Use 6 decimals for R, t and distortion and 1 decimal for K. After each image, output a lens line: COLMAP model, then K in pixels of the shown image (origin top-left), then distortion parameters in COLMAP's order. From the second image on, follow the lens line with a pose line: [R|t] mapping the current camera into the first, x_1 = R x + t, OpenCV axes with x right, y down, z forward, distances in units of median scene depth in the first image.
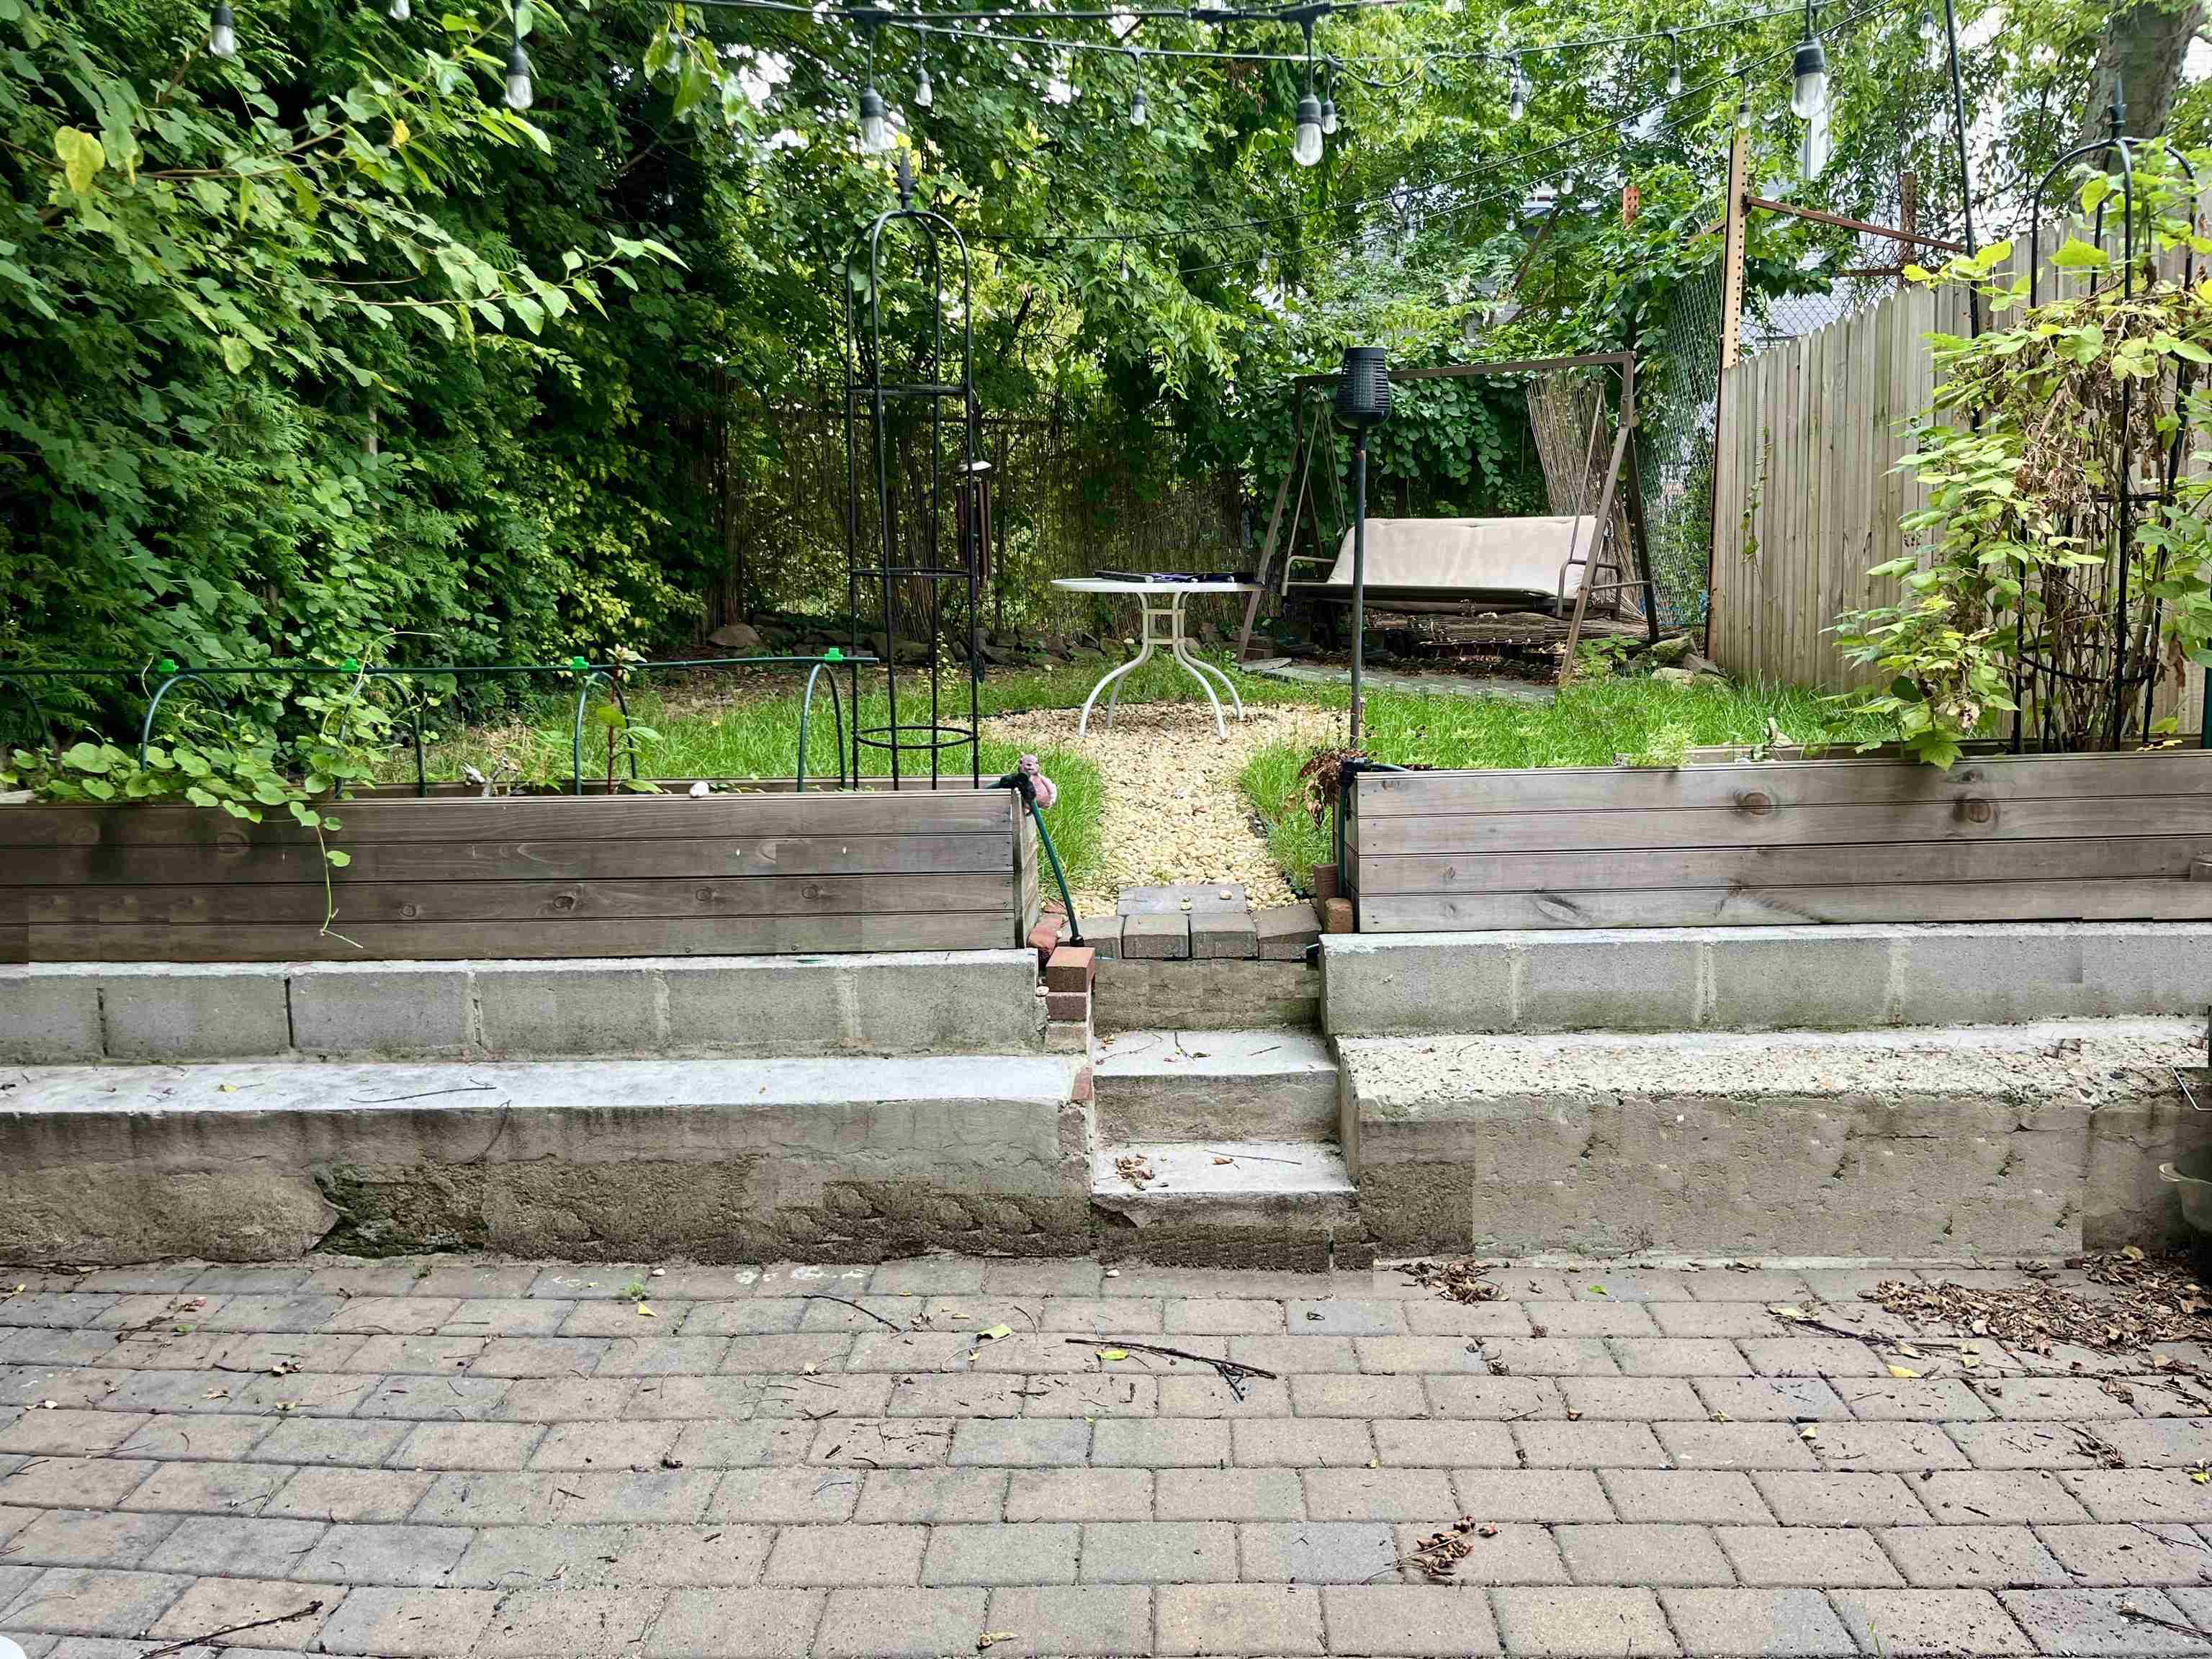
lens RADIAL K [[1692.2, 0, 1099.3], [0, 1692.2, 836.2], [0, 0, 1]] dist [0.039992, -0.011805]
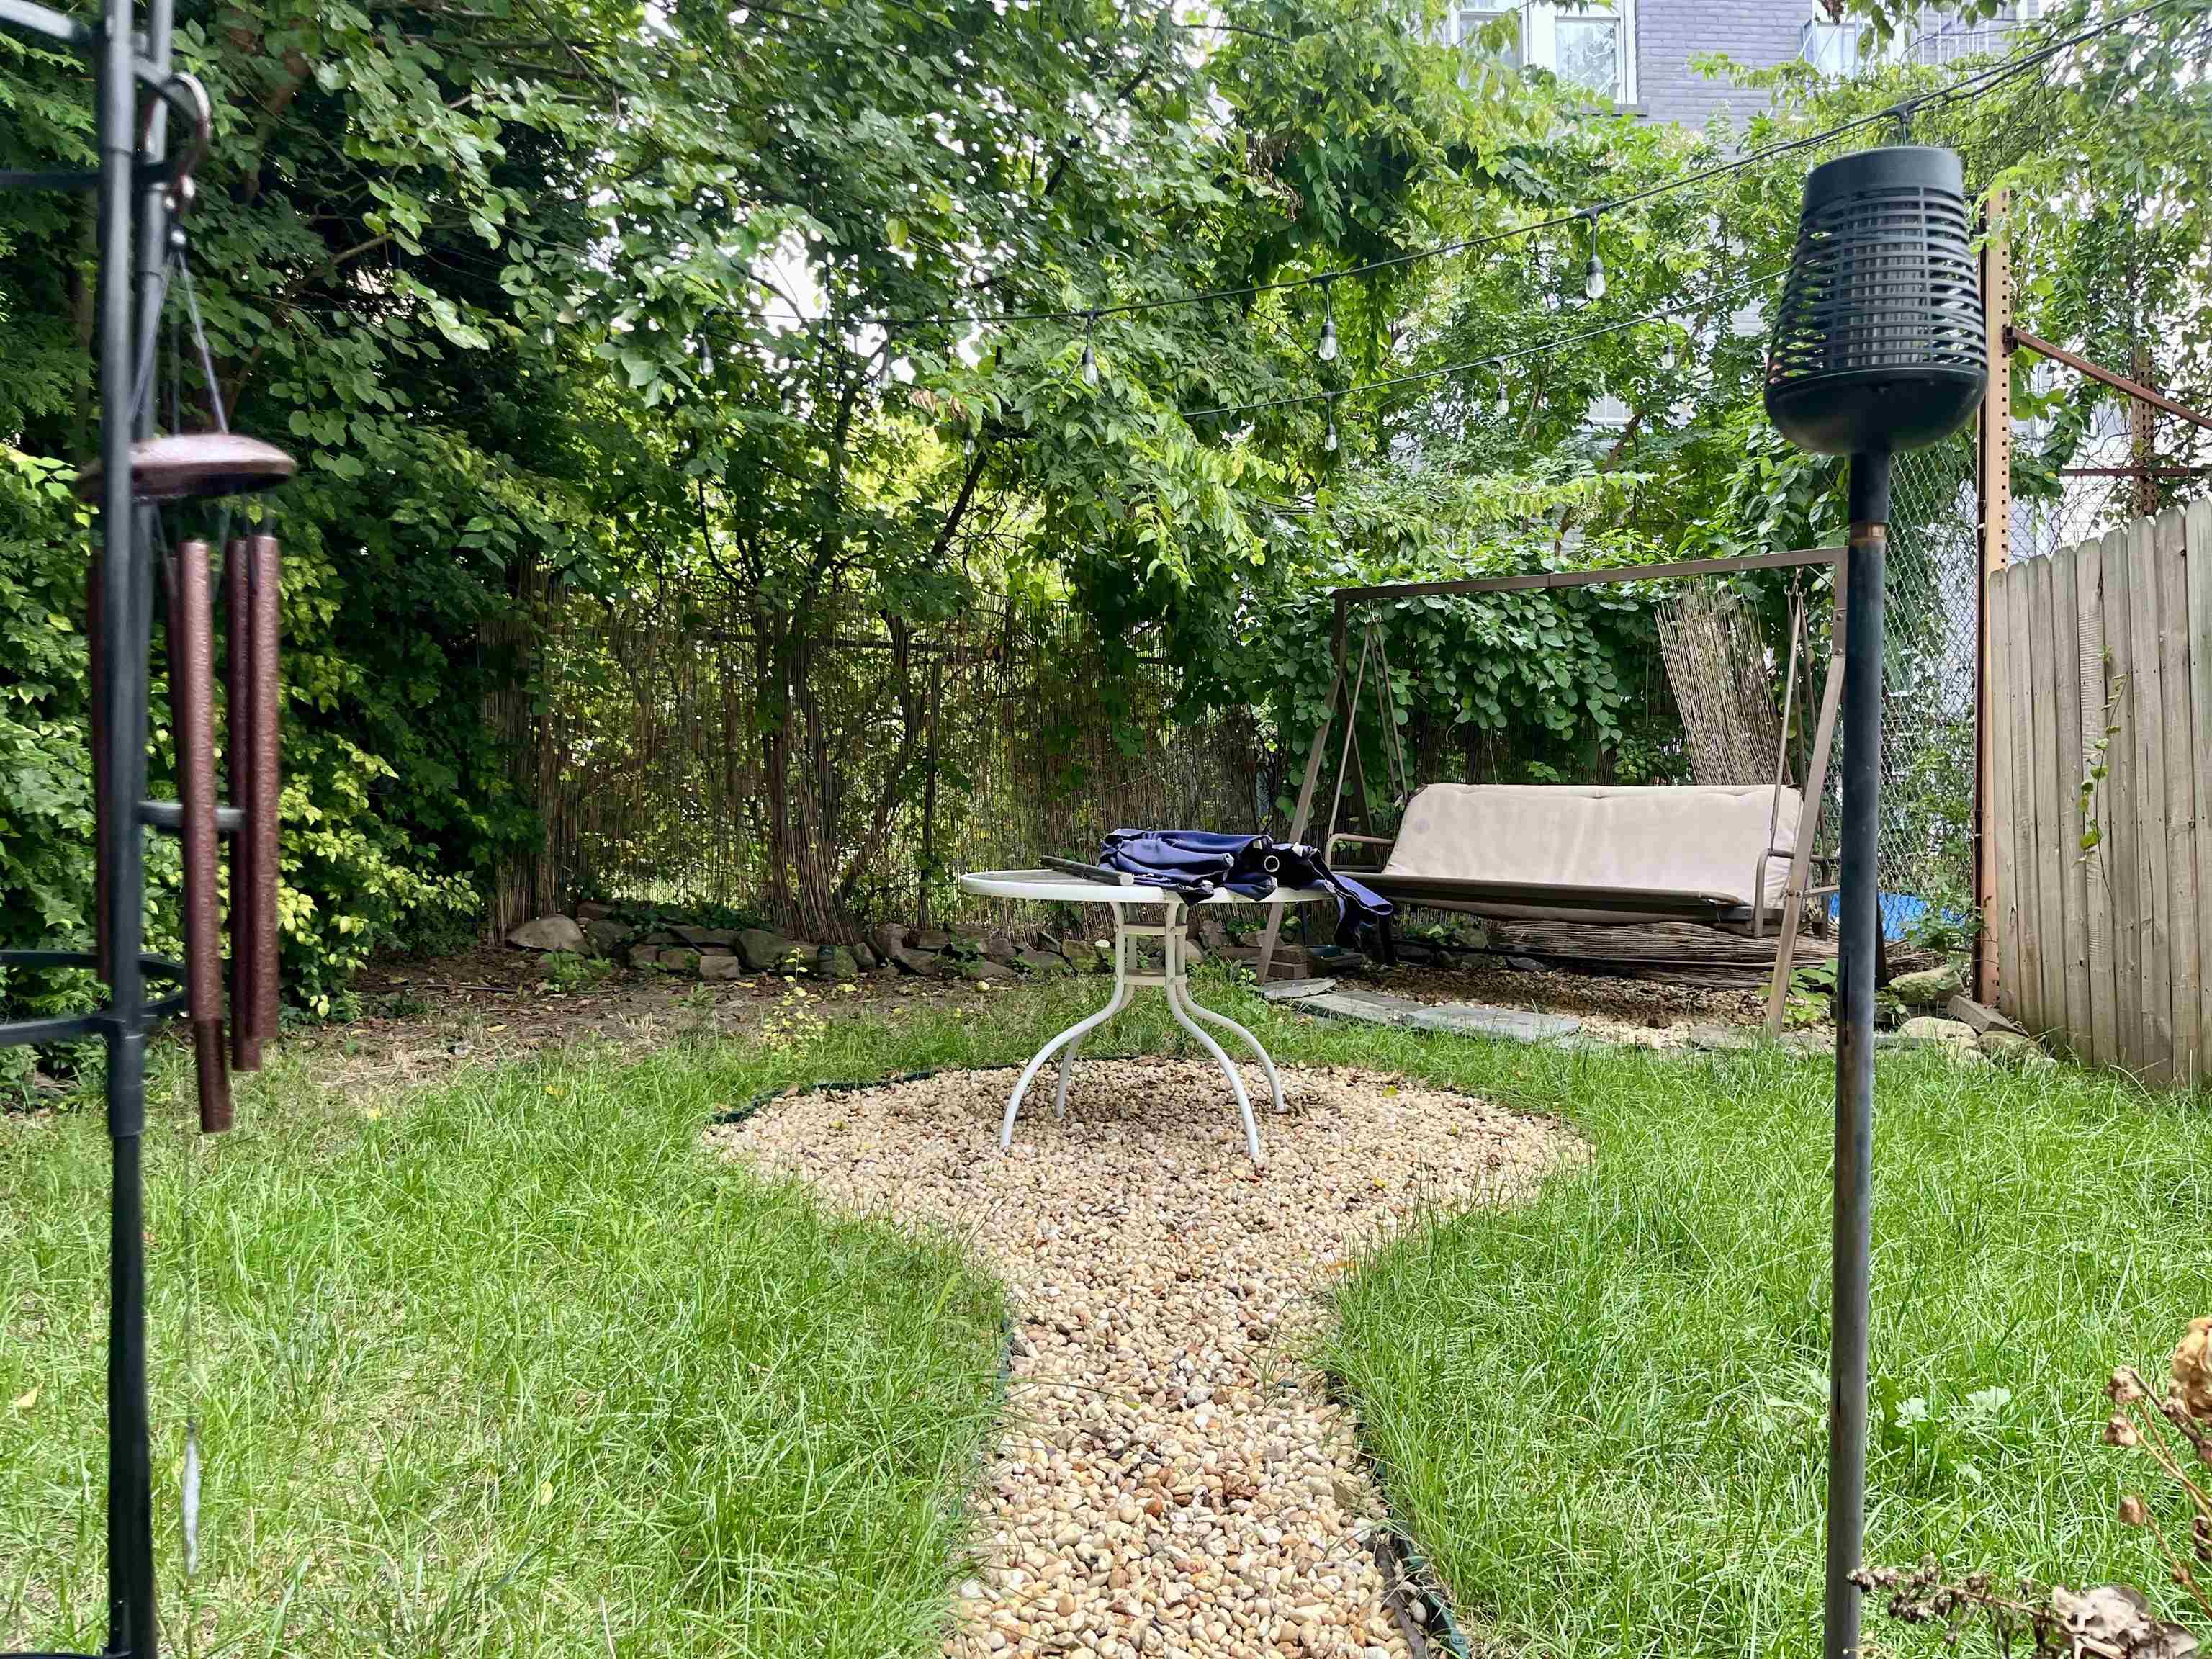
lens RADIAL K [[1692.2, 0, 1107.9], [0, 1692.2, 829.7], [0, 0, 1]] dist [0.039992, -0.011805]
pose [[0.999810, 0.014361, 0.013168, 0.010653], [-0.012119, 0.987547, -0.156855, -0.054976], [-0.015257, 0.156666, 0.987534, 0.303140]]
